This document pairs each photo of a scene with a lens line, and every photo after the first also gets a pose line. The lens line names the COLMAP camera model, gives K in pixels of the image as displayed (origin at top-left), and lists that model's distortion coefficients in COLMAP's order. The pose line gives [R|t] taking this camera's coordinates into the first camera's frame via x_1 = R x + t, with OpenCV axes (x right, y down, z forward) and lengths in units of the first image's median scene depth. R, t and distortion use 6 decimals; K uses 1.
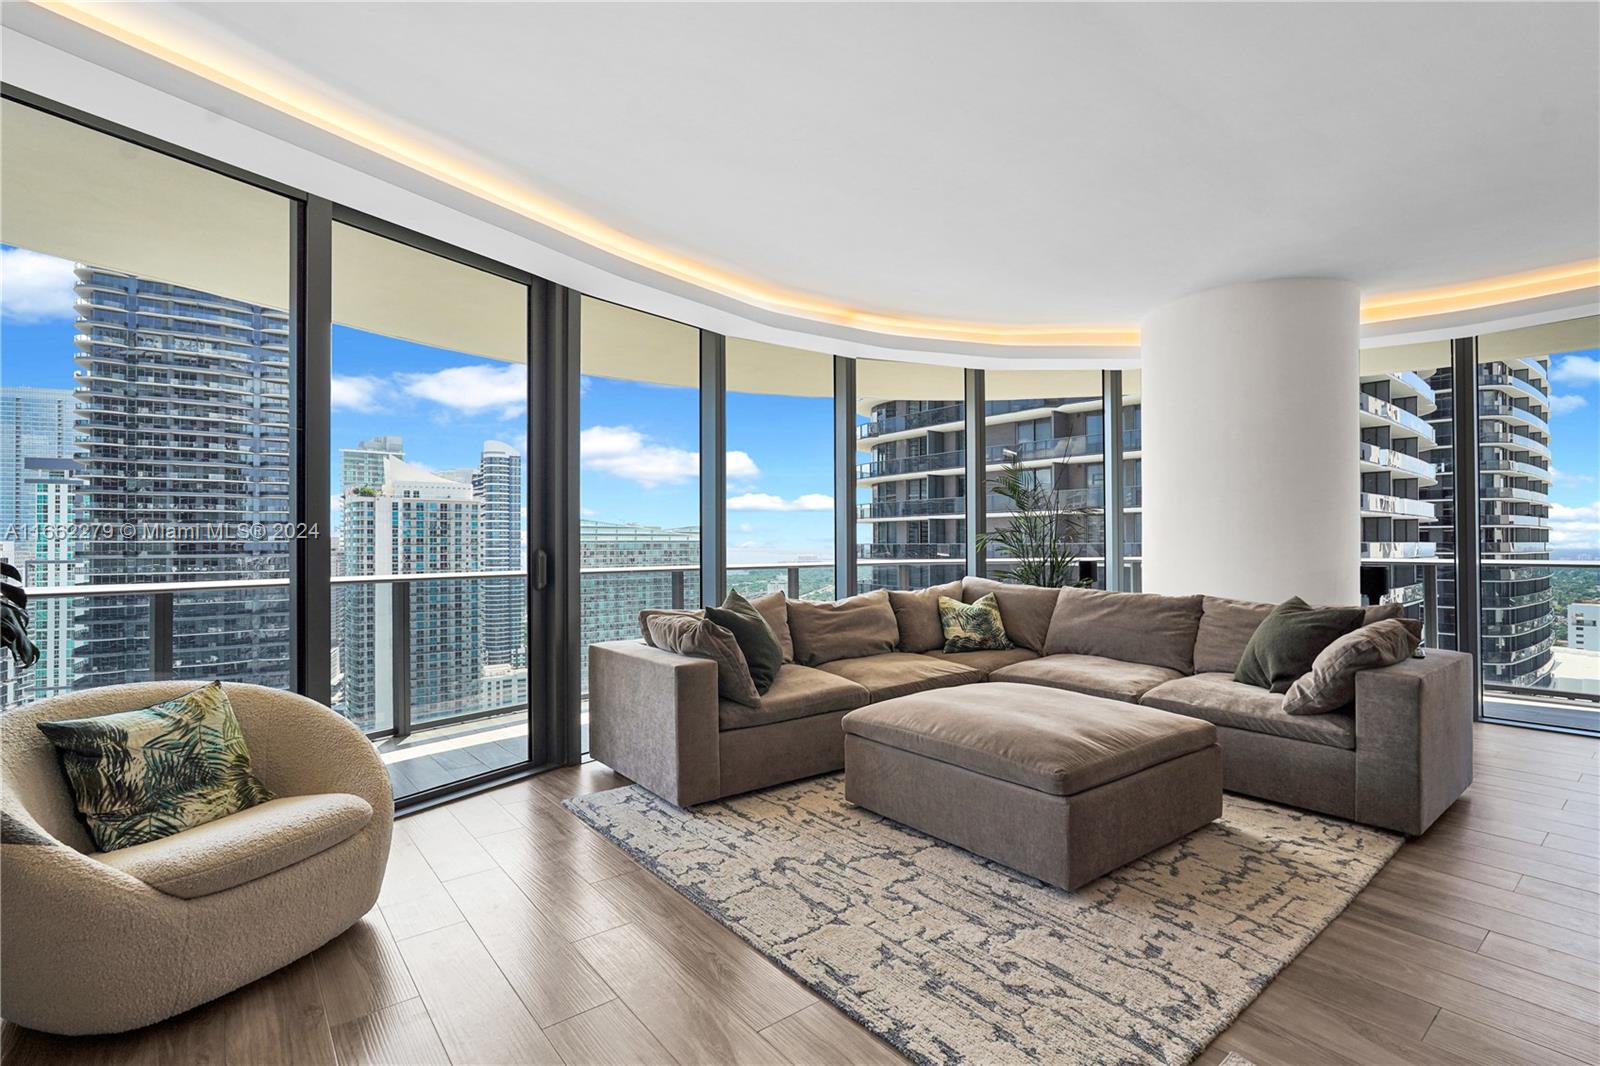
lens RADIAL K [[738.9, 0, 797.9], [0, 738.9, 536.6], [0, 0, 1]] dist [-0.019802, 0.010491]
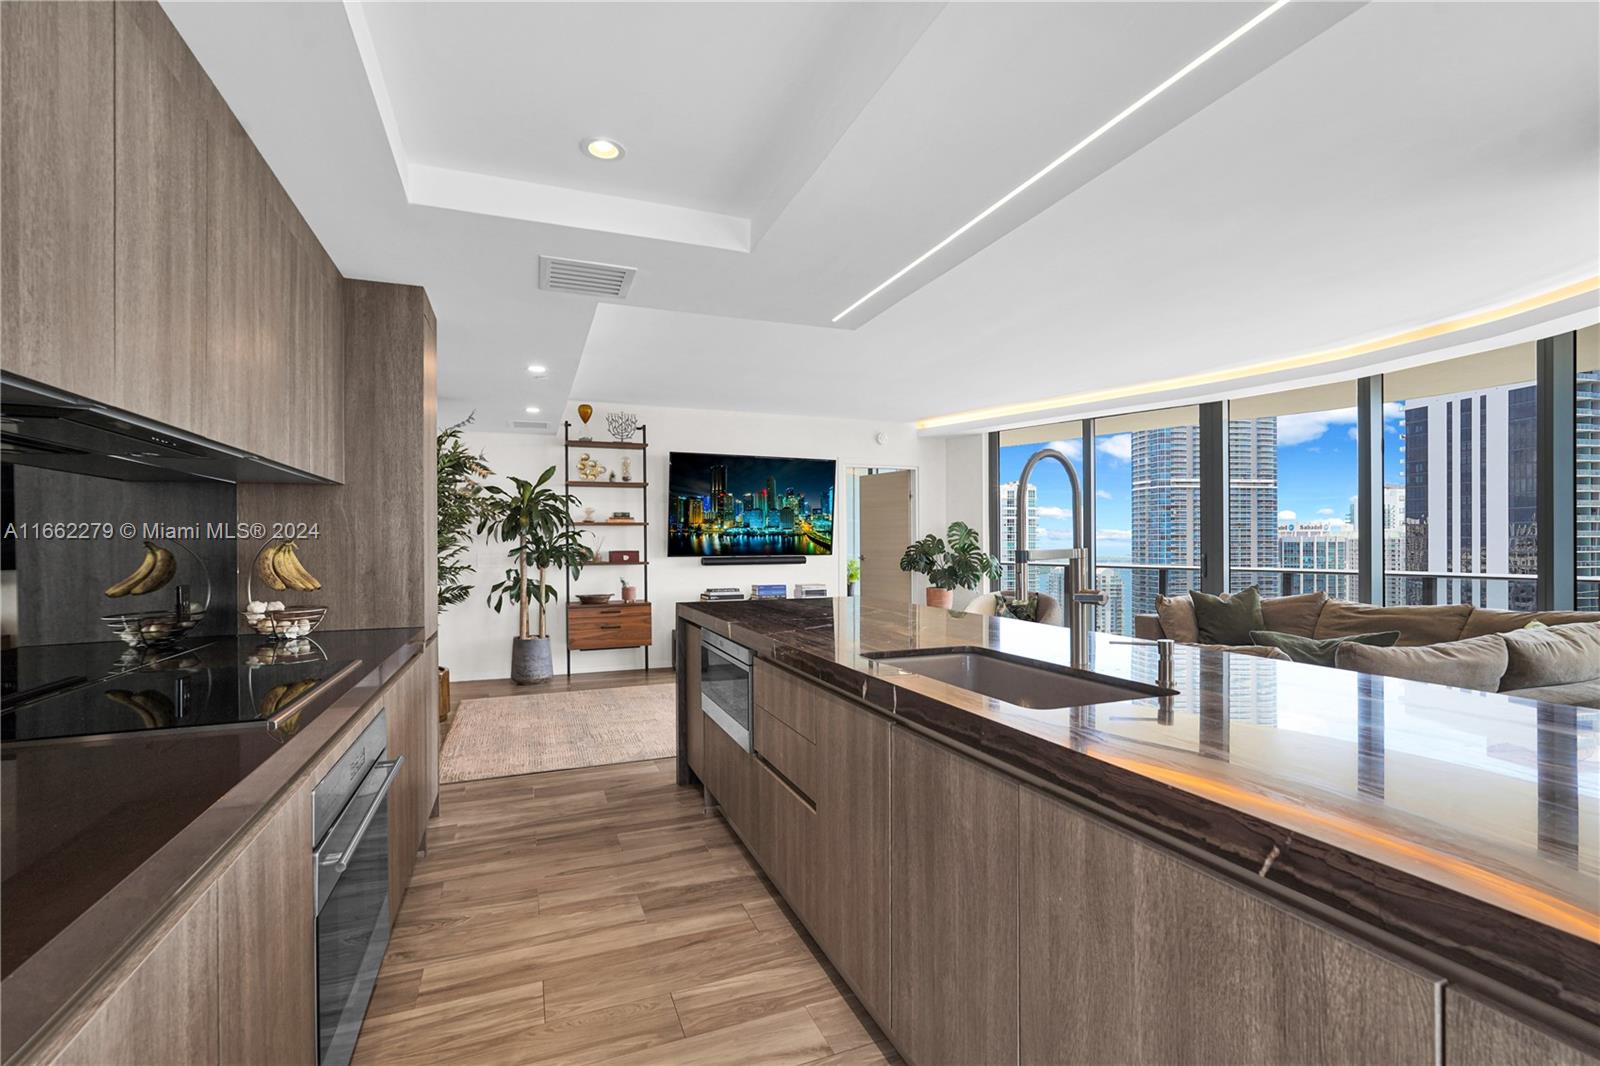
lens RADIAL K [[711.3, 0, 801.7], [0, 711.3, 546.1], [0, 0, 1]] dist [-0.018891, 0.008751]
pose [[-0.290475, 0.009983, -0.956830, 1.778968], [0.013942, 0.999884, 0.006199, -0.029045], [0.956781, -0.011540, -0.290581, 0.668156]]
